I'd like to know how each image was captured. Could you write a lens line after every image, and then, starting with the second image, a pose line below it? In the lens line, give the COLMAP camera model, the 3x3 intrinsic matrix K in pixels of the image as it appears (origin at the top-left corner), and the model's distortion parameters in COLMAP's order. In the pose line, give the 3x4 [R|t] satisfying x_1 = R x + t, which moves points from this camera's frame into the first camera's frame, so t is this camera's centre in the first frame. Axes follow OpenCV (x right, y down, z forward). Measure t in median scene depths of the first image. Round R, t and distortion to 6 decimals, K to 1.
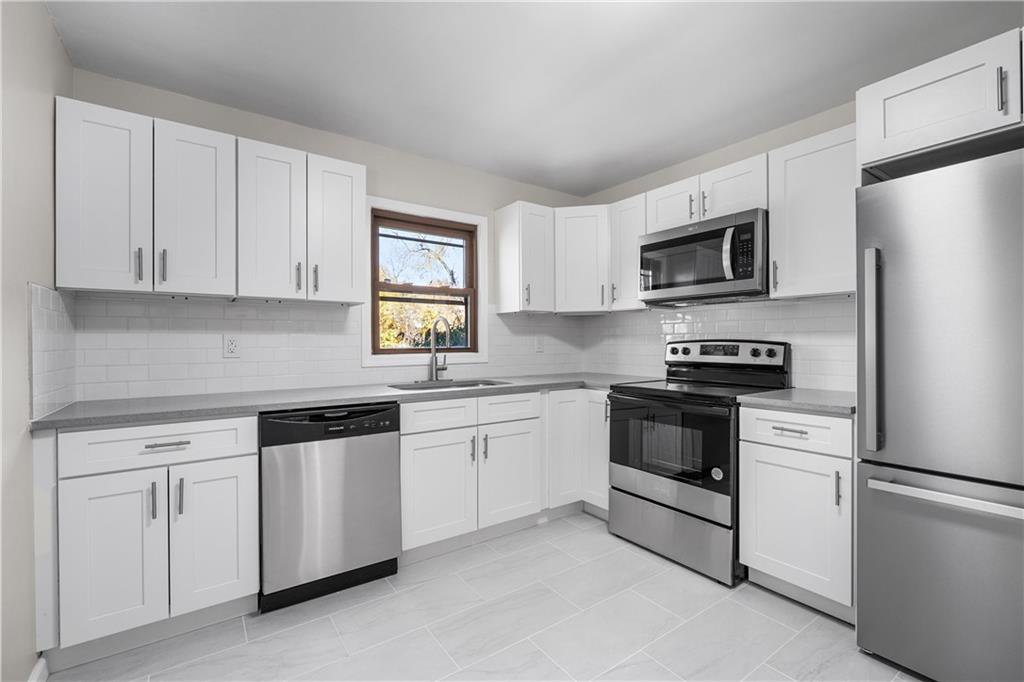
lens RADIAL K [[443.5, 0, 514.2], [0, 443.5, 342.7], [0, 0, 1]] dist [-0.001645, -0.000365]
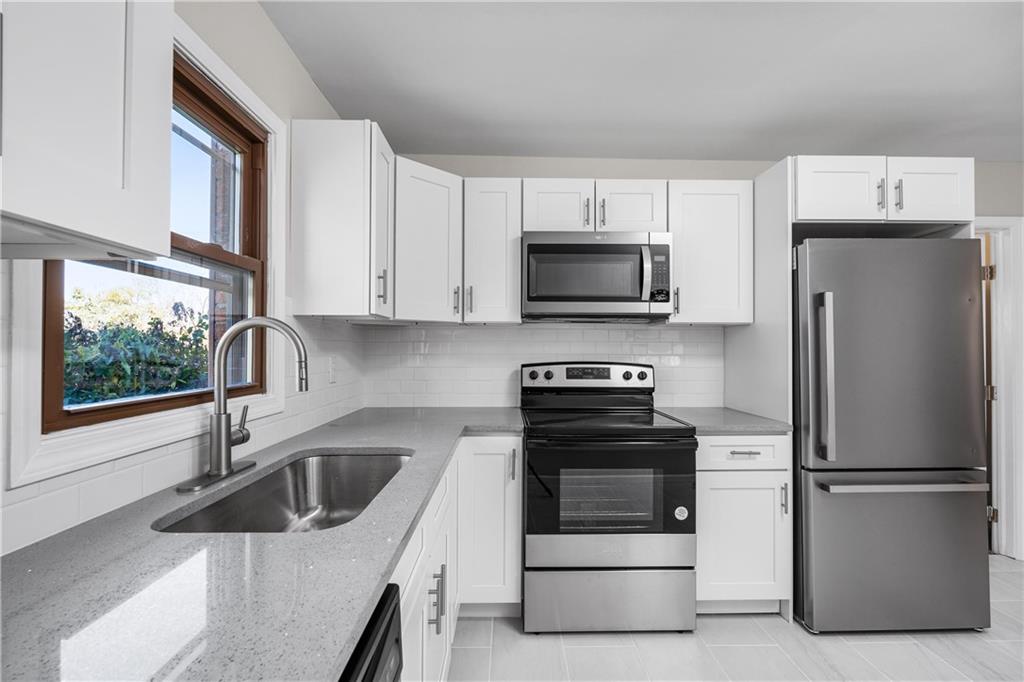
lens RADIAL K [[448.3, 0, 508.0], [0, 448.3, 344.4], [0, 0, 1]] dist [-0.009576, -0.000178]
pose [[0.573405, 0.020774, 0.819009, -0.418247], [-0.004276, 0.999741, -0.022364, -0.023107], [-0.819261, 0.009322, 0.573345, 0.632630]]
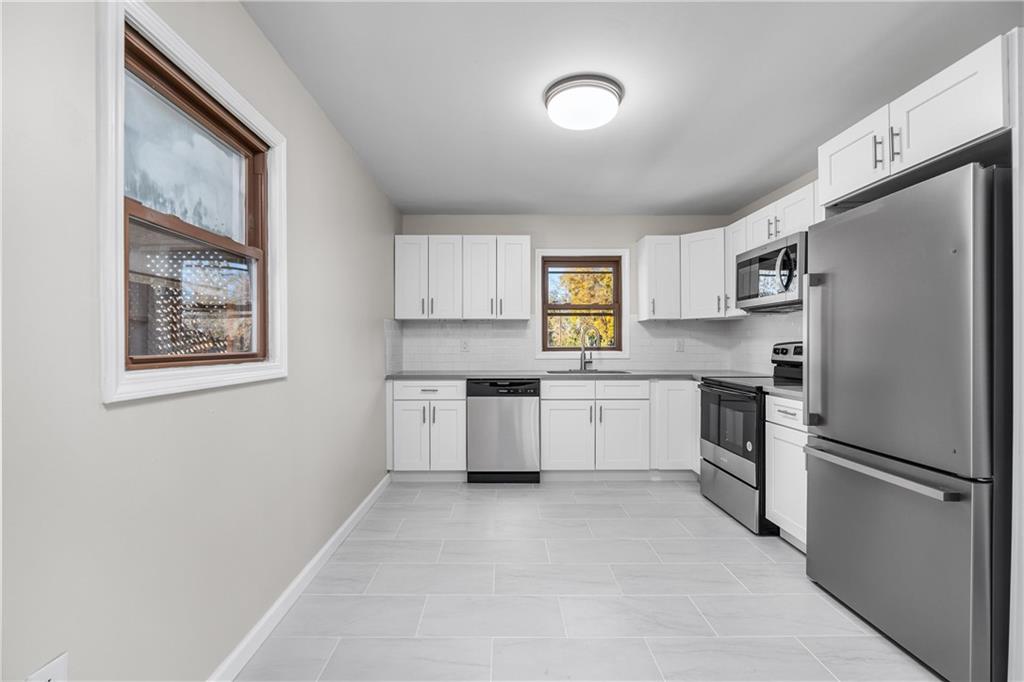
lens RADIAL K [[448.3, 0, 508.0], [0, 448.3, 344.4], [0, 0, 1]] dist [-0.009576, -0.000178]
pose [[0.820558, 0.003019, -0.571555, 0.513642], [-0.002760, 0.999995, 0.001321, 0.001095], [0.571556, 0.000493, 0.820563, -0.380090]]
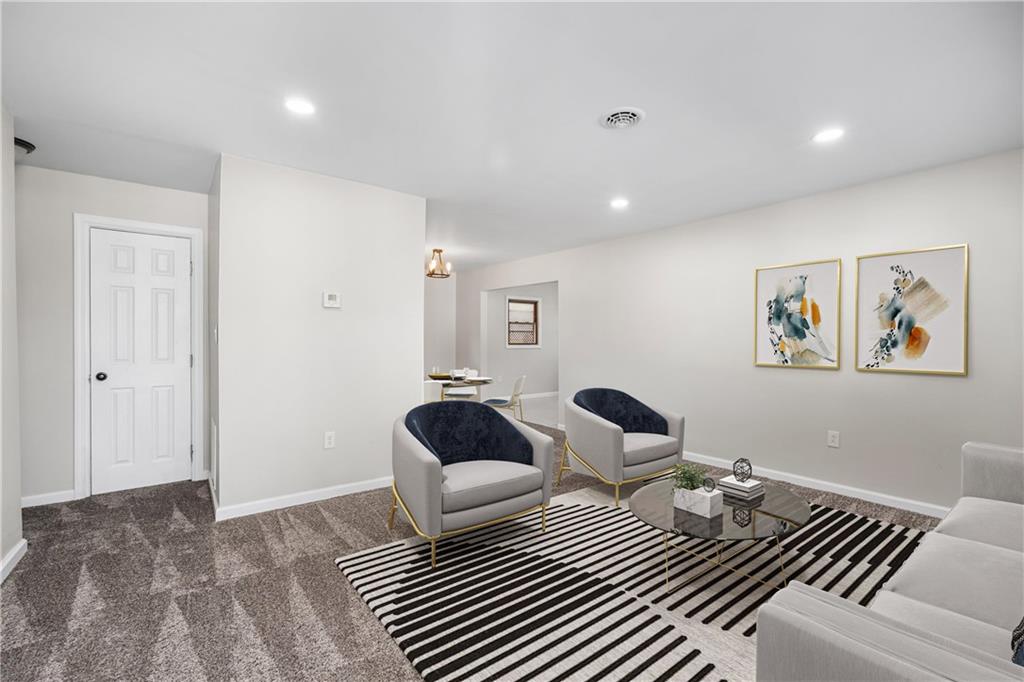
lens RADIAL K [[443.5, 0, 514.2], [0, 443.5, 342.7], [0, 0, 1]] dist [-0.001645, -0.000365]
pose [[0.999350, 0.008438, 0.035051, -0.422022], [-0.008559, 0.999958, 0.003302, 0.001177], [-0.035022, -0.003600, 0.999380, -2.348095]]
